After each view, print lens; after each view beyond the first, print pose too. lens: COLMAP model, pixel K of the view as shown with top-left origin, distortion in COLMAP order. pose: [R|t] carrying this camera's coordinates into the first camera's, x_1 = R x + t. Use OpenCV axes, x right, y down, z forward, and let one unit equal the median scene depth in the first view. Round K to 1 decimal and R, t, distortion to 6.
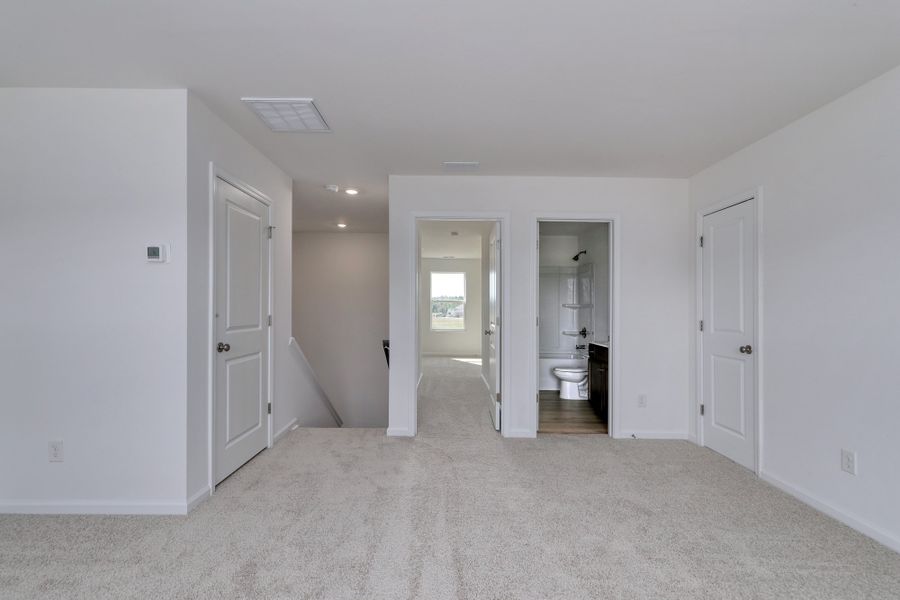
lens RADIAL K [[405.1, 0, 454.2], [0, 405.1, 307.8], [0, 0, 1]] dist [0.001575, -0.000014]
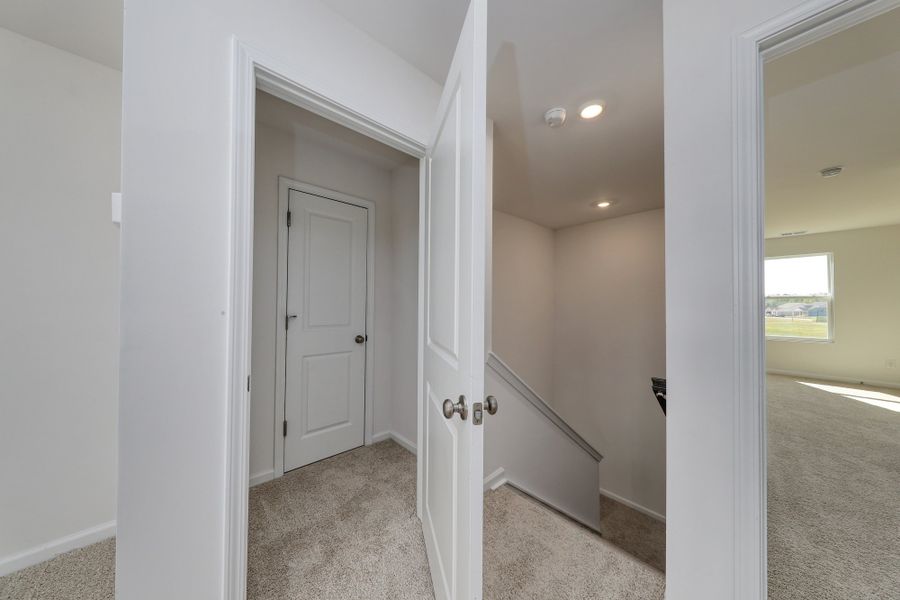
lens RADIAL K [[286.8, 0, 451.0], [0, 286.8, 309.8], [0, 0, 1]] dist [0.000105, -0.000037]
pose [[0.661330, -0.001827, -0.750093, -0.047954], [0.005490, 0.999982, 0.002404, -0.000197], [0.750075, -0.005708, 0.661328, 0.360534]]
